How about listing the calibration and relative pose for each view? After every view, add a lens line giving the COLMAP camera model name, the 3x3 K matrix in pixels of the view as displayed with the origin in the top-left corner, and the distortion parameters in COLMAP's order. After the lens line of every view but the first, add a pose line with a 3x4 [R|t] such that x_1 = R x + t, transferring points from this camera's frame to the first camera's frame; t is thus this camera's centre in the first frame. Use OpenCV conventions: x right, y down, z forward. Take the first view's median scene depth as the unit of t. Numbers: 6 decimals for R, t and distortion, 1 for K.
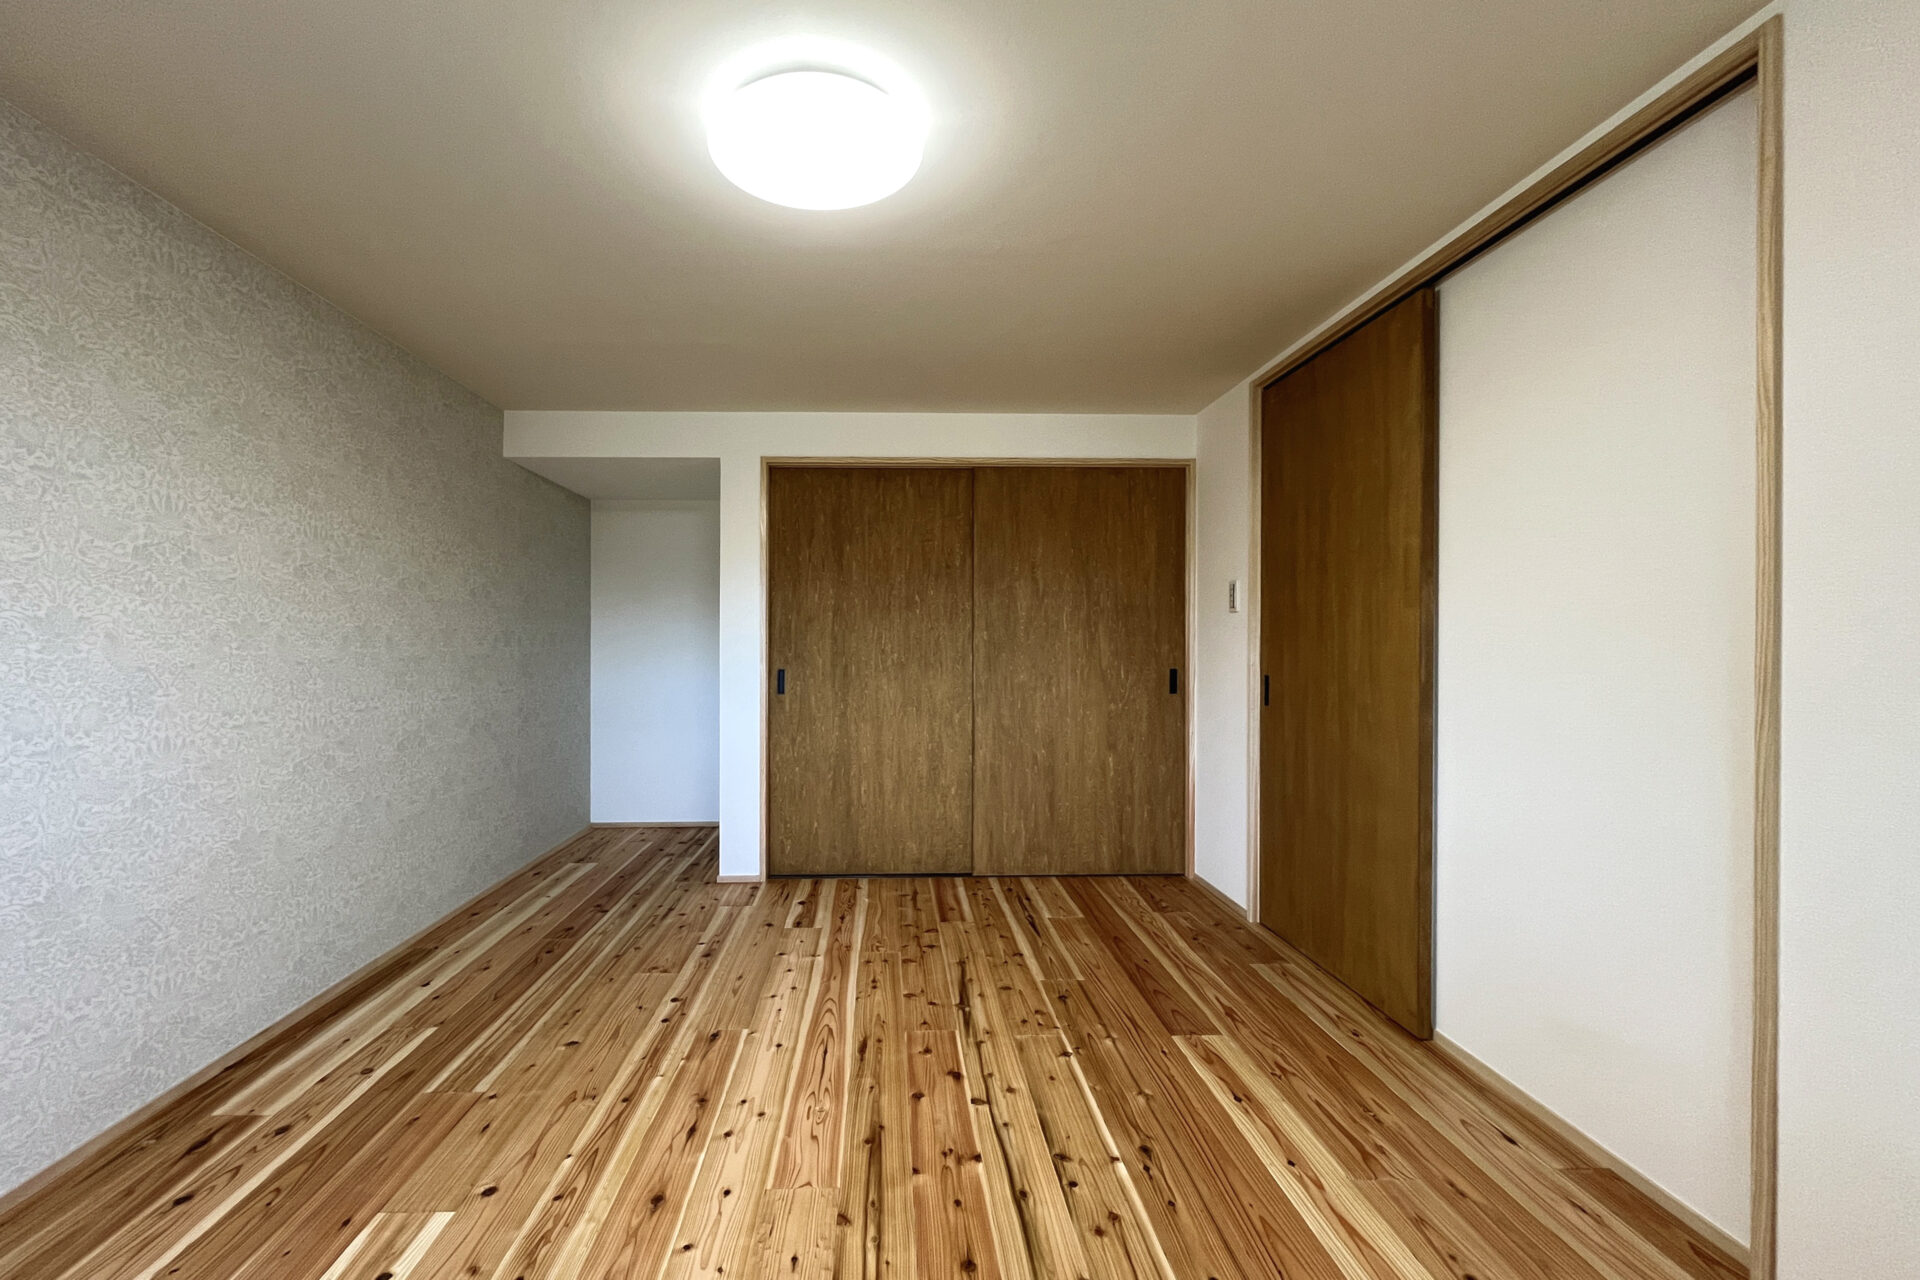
lens RADIAL K [[849.9, 0, 958.7], [0, 849.9, 634.3], [0, 0, 1]] dist [-0.001073, -0.000120]
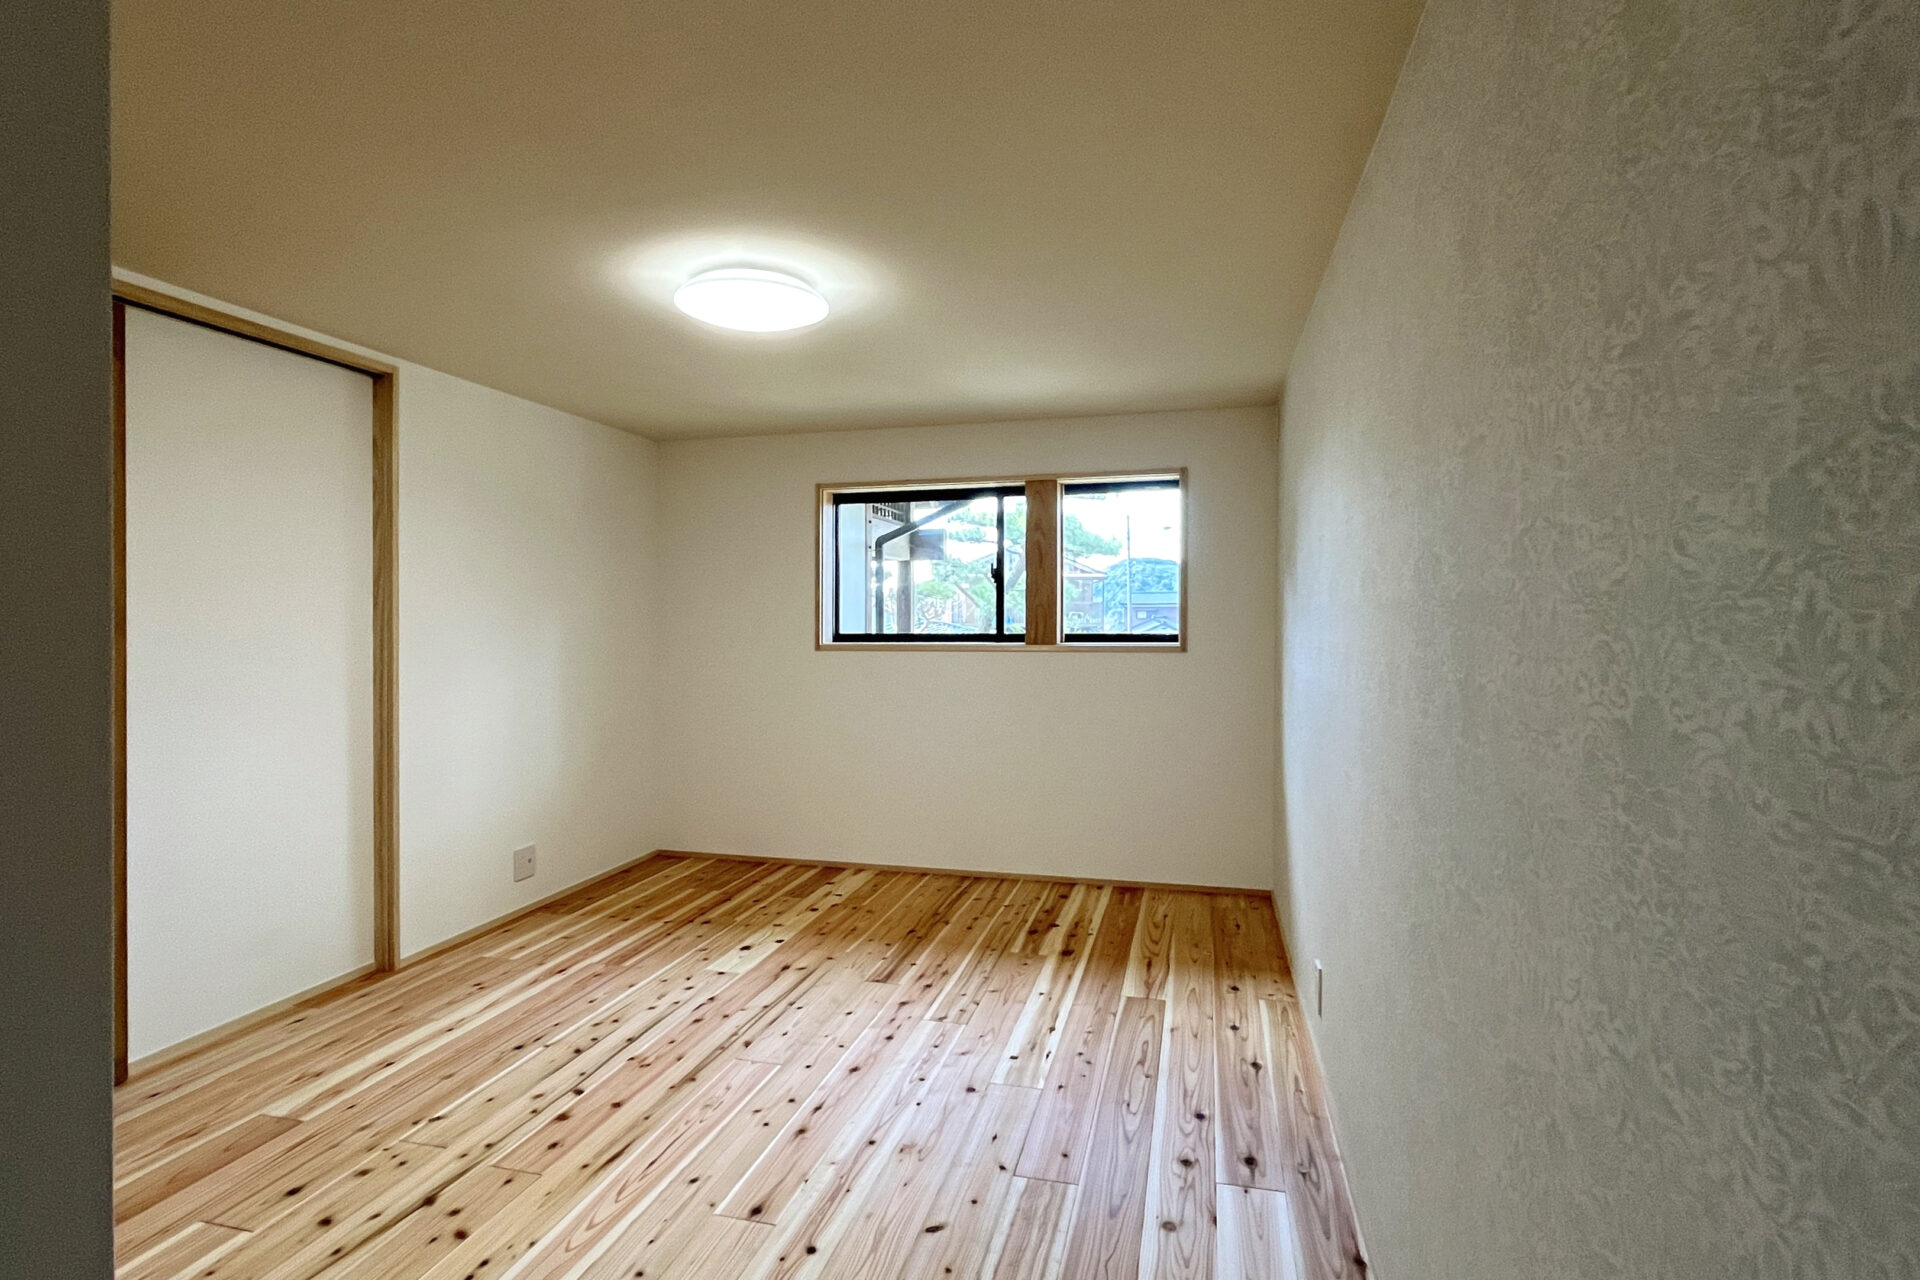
lens RADIAL K [[849.9, 0, 958.7], [0, 849.9, 634.3], [0, 0, 1]] dist [-0.001073, -0.000120]
pose [[-0.953541, 0.003397, 0.301245, -0.758023], [0.005666, 0.999962, 0.006657, -0.048369], [-0.301211, 0.008054, -0.953523, 1.833650]]
